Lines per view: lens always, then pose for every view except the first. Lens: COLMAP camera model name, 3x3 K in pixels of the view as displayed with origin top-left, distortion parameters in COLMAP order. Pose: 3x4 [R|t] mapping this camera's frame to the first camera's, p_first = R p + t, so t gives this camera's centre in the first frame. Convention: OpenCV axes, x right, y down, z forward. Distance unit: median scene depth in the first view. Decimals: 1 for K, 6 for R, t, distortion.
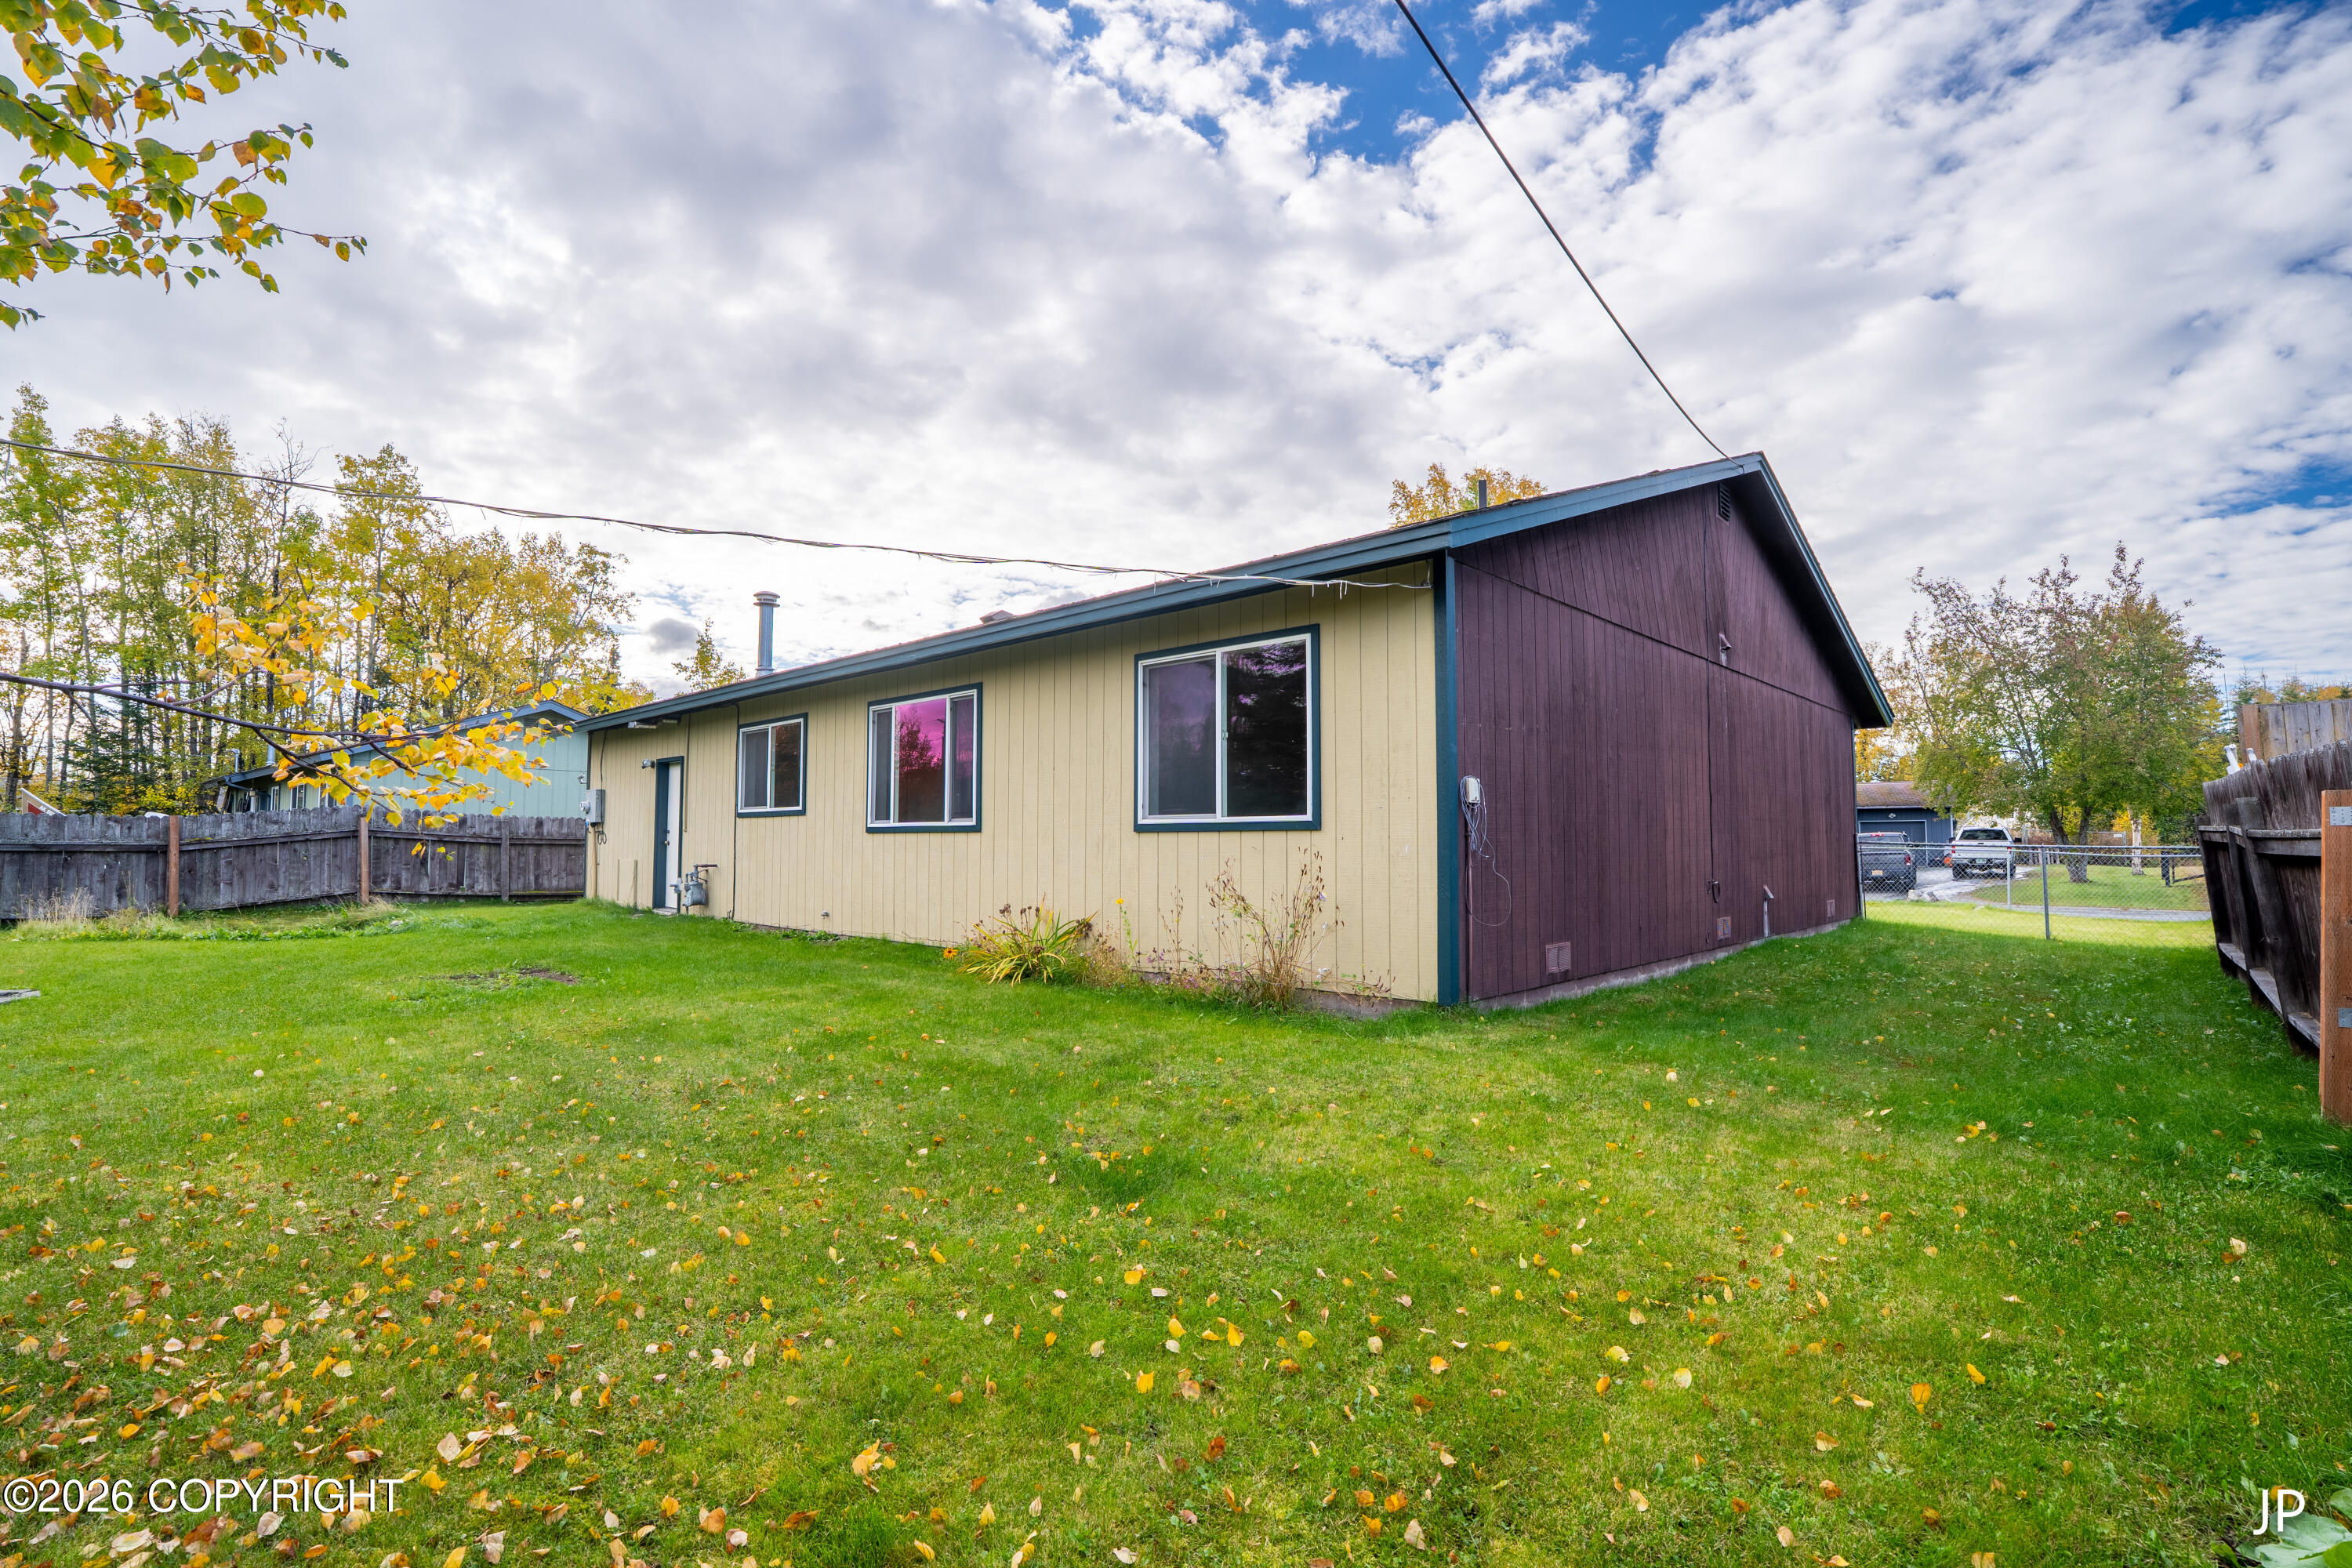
lens RADIAL K [[1125.5, 0, 1176.0], [0, 1125.5, 784.0], [0, 0, 1]] dist [-0.080893, 0.044822]
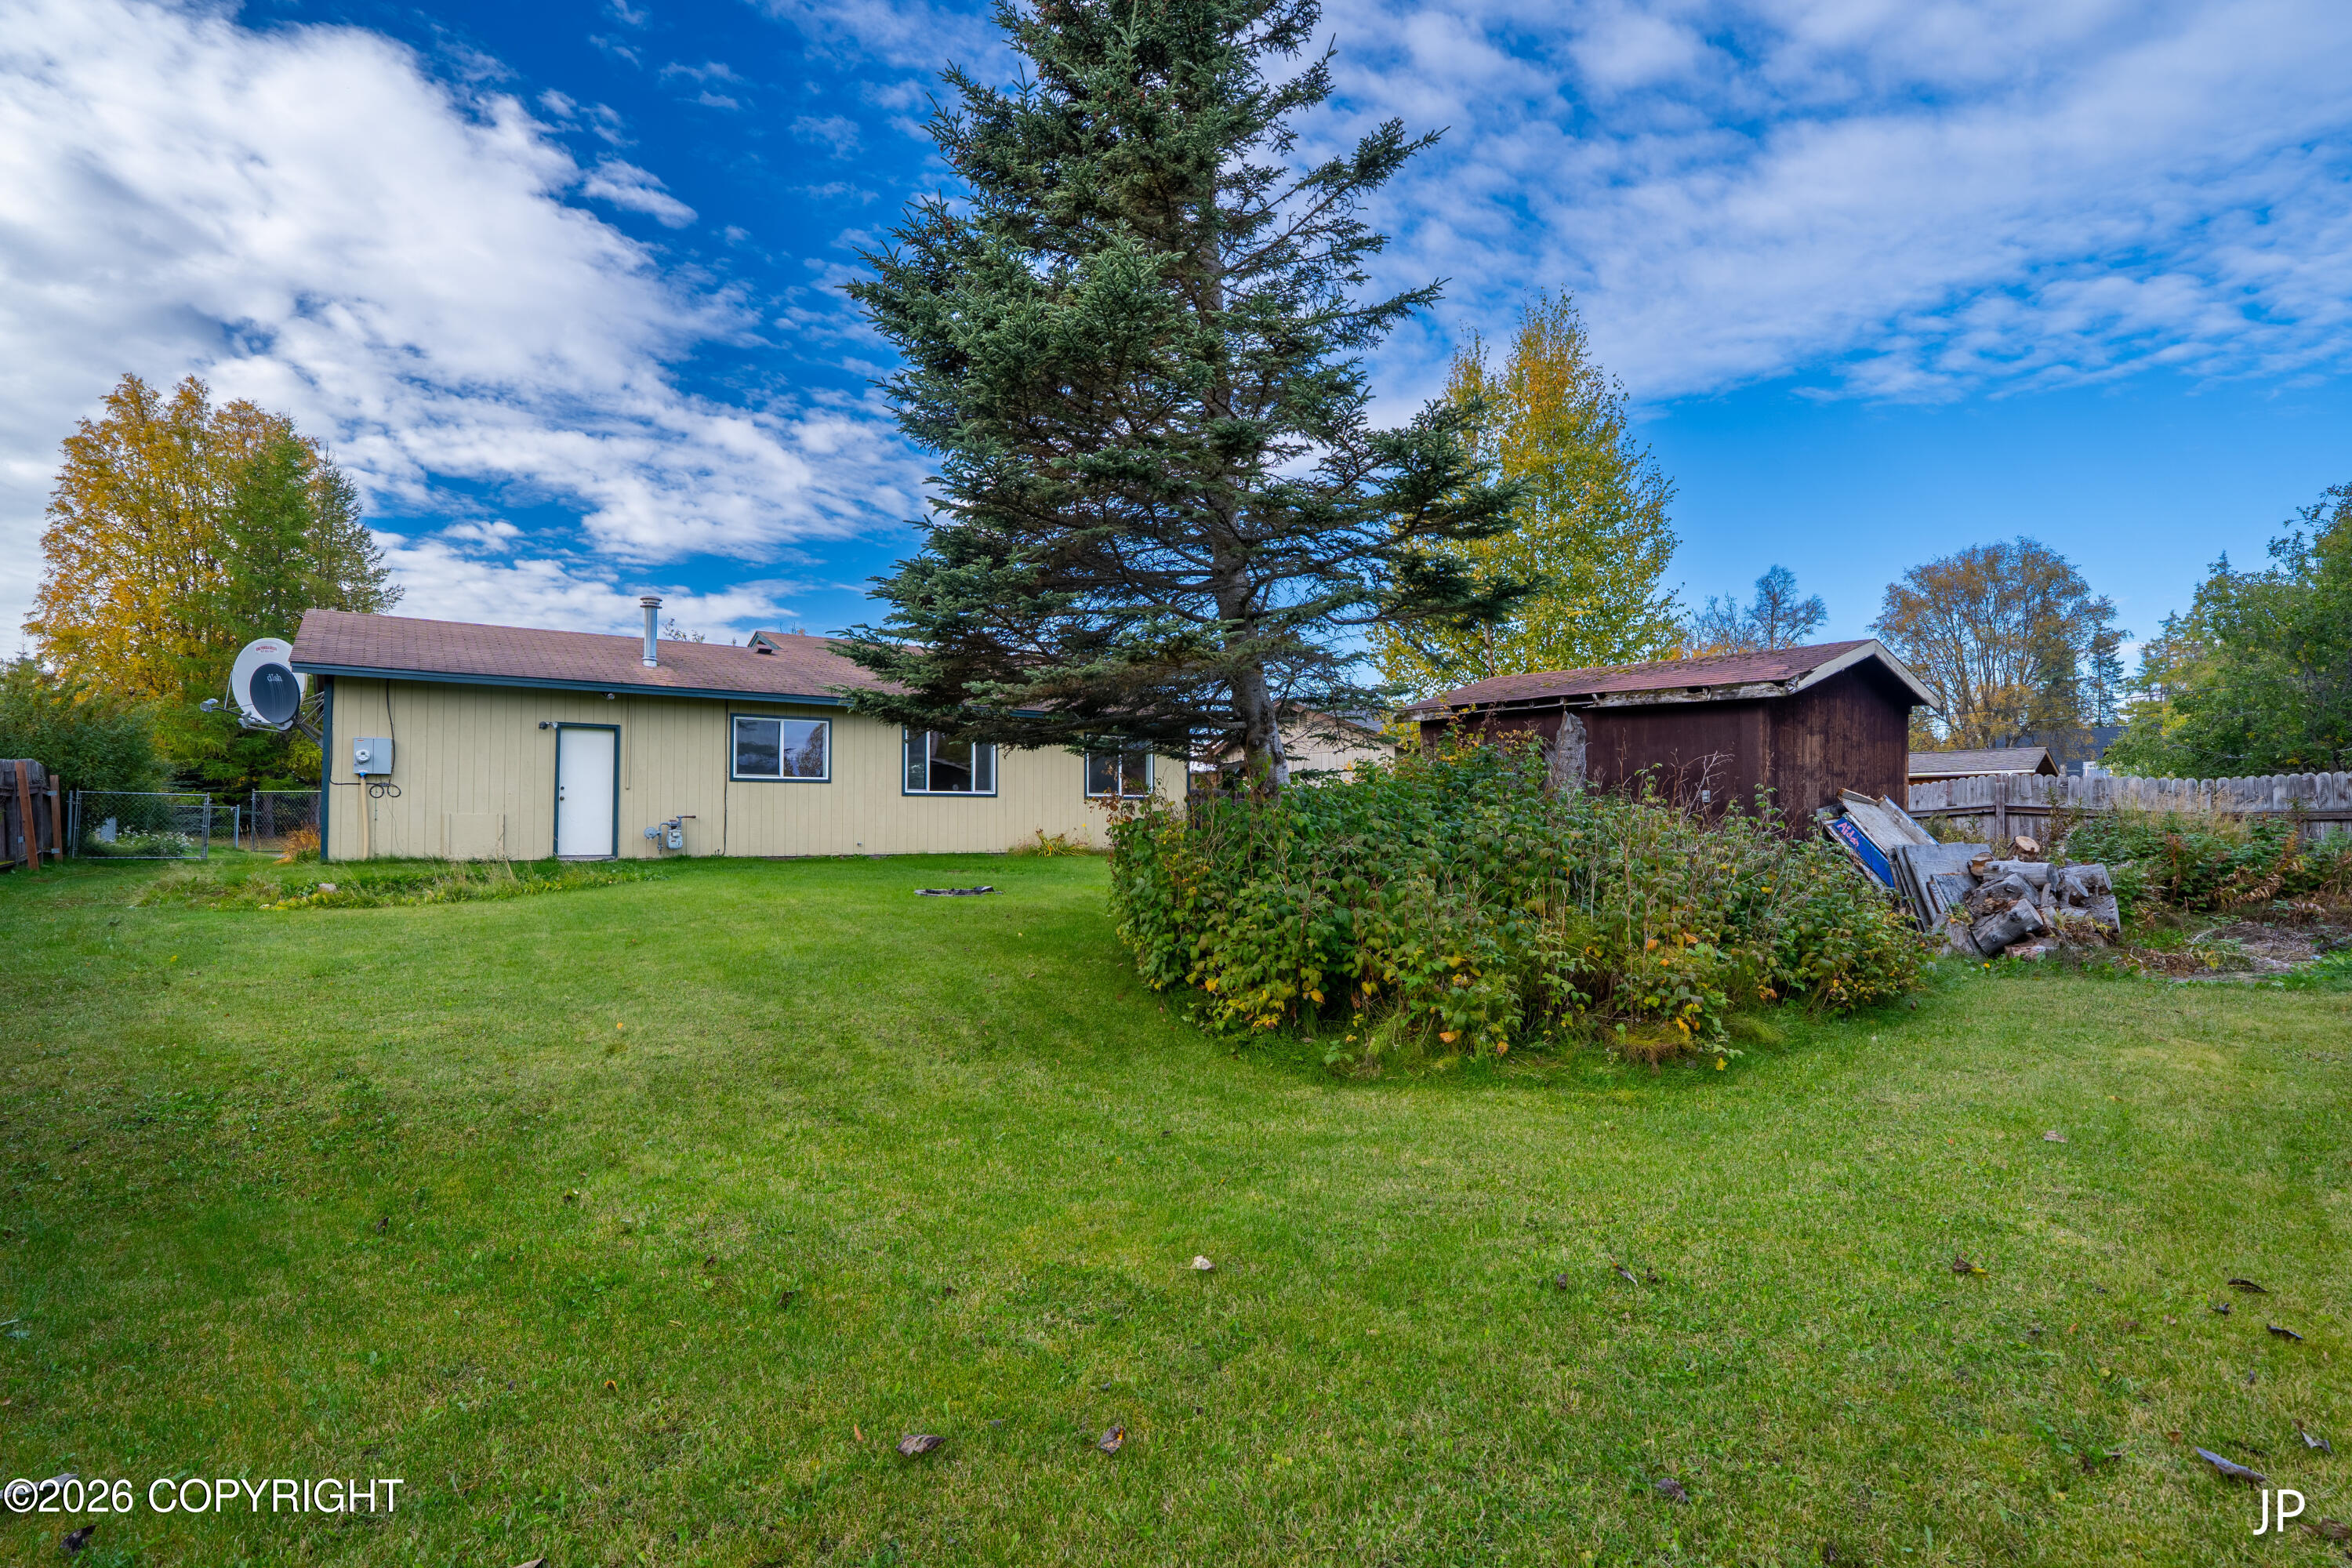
lens RADIAL K [[1125.5, 0, 1176.0], [0, 1125.5, 784.0], [0, 0, 1]] dist [-0.080893, 0.044822]
pose [[0.176132, 0.025783, 0.984029, -0.154840], [-0.057052, 0.998244, -0.015943, 0.002220], [-0.982712, -0.053333, 0.177294, 0.019559]]
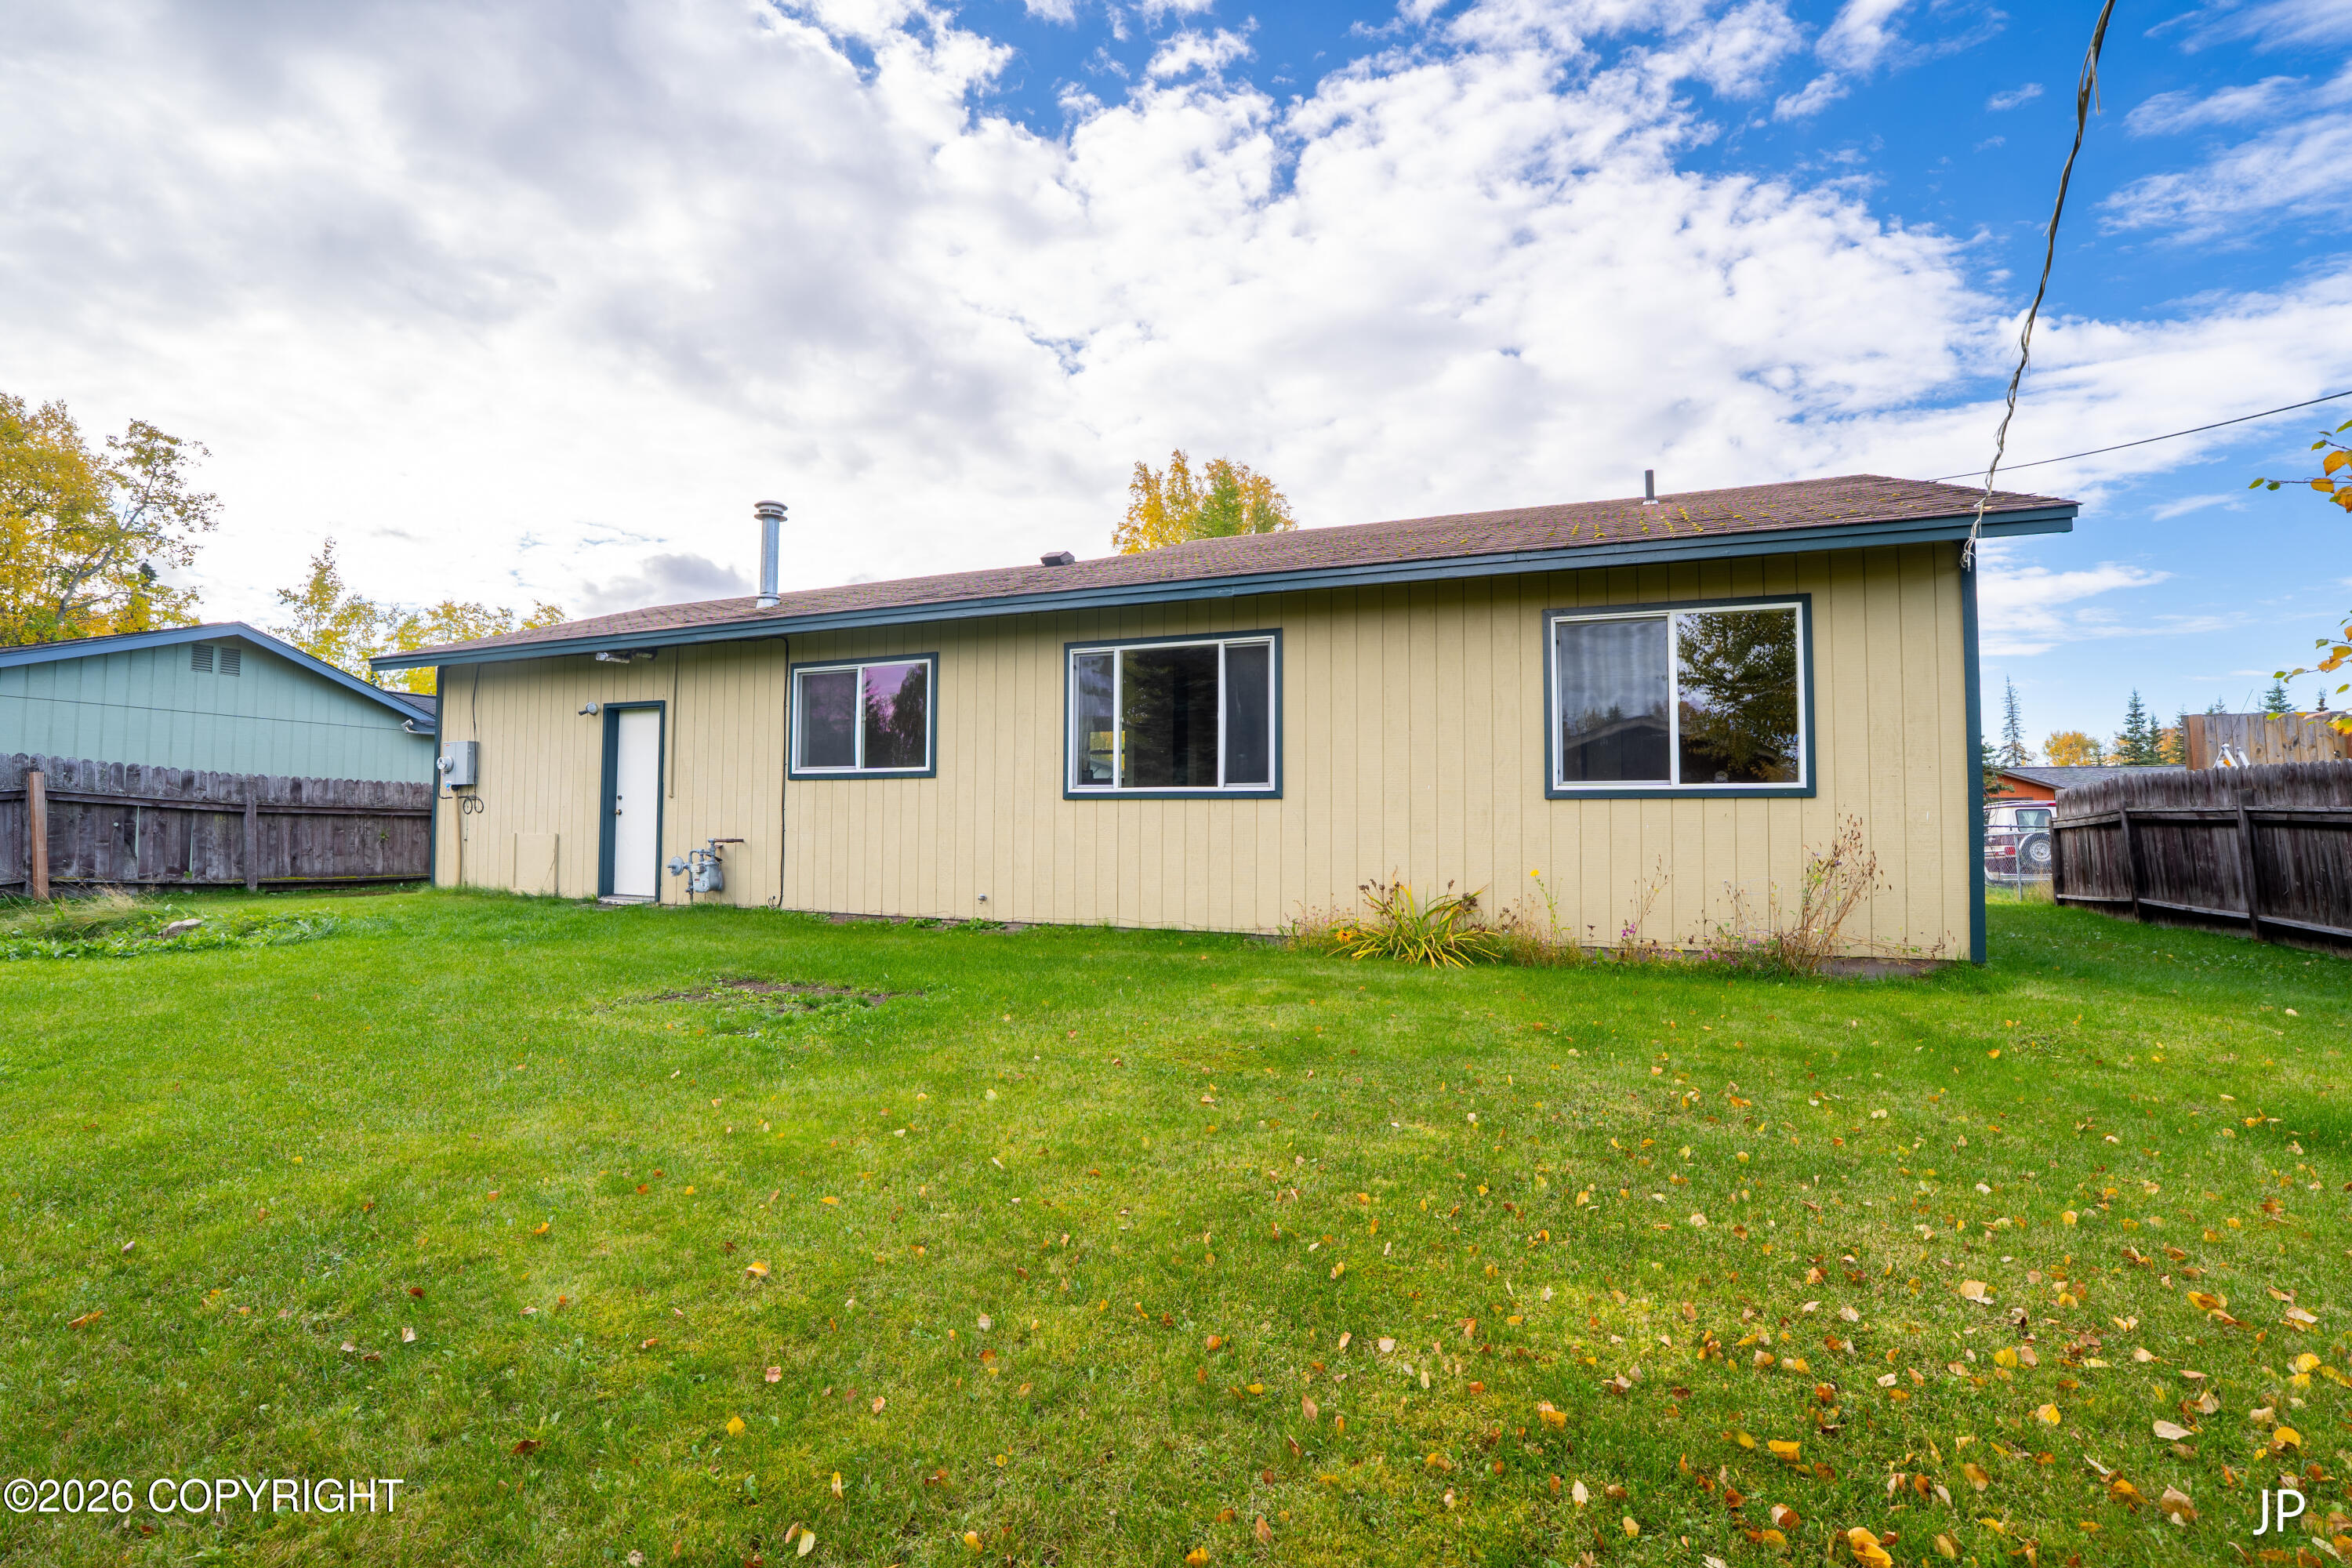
lens RADIAL K [[1127.4, 0, 1176.0], [0, 1127.4, 784.0], [0, 0, 1]] dist [-0.023433, 0.000840]
pose [[0.936686, 0.020275, 0.349582, -0.038919], [-0.025361, 0.999629, 0.009977, 0.001677], [-0.349250, -0.018211, 0.936853, 0.013475]]
